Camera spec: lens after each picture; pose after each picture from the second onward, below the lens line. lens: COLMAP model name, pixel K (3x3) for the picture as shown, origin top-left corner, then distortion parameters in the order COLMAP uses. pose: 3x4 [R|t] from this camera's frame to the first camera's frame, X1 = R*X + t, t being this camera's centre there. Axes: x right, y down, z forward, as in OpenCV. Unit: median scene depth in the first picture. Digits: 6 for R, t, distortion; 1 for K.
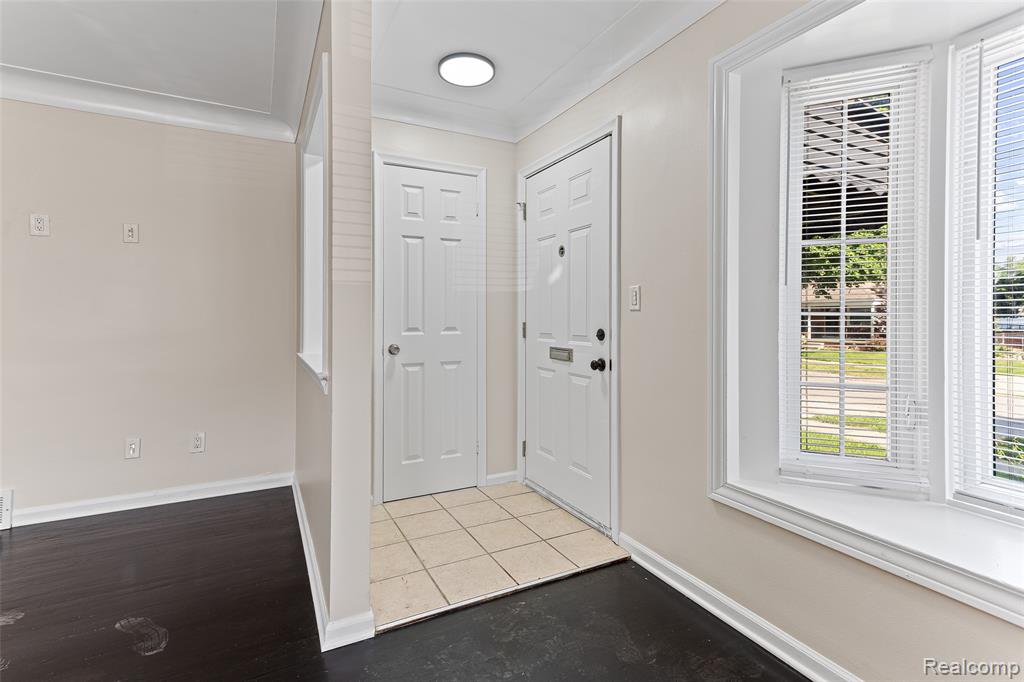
lens RADIAL K [[485.7, 0, 514.0], [0, 485.7, 317.2], [0, 0, 1]] dist [0.020749, 0.002453]
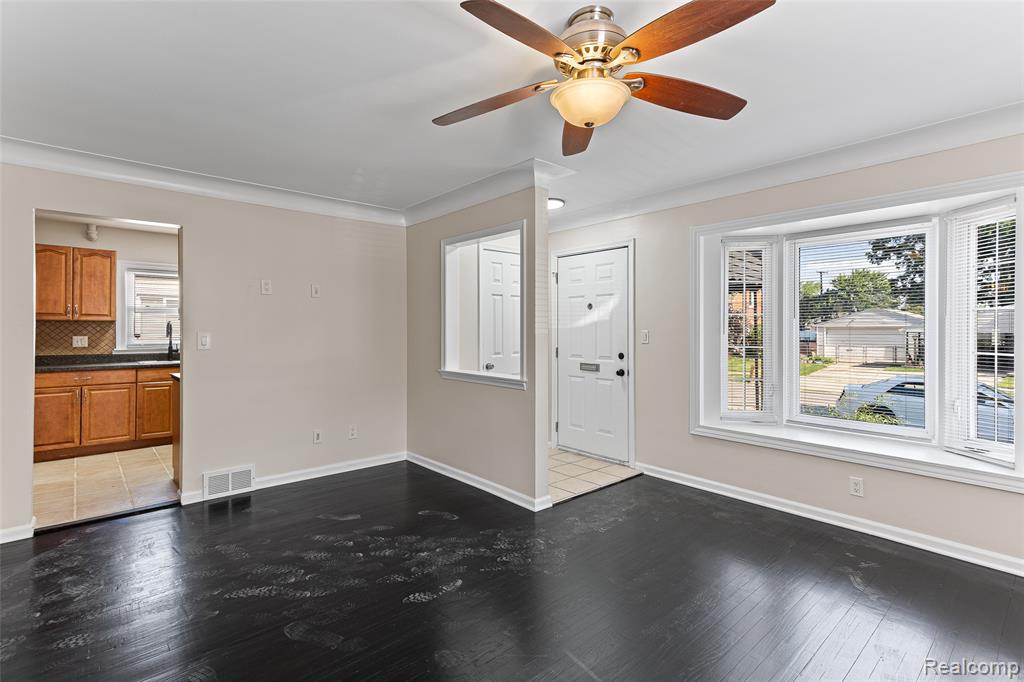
lens RADIAL K [[485.7, 0, 513.0], [0, 485.7, 332.1], [0, 0, 1]] dist [0.020749, 0.002453]
pose [[0.968634, -0.002374, 0.248479, -0.628409], [0.001170, 0.999987, 0.004994, -0.059610], [-0.248488, -0.004547, 0.968624, -0.618458]]
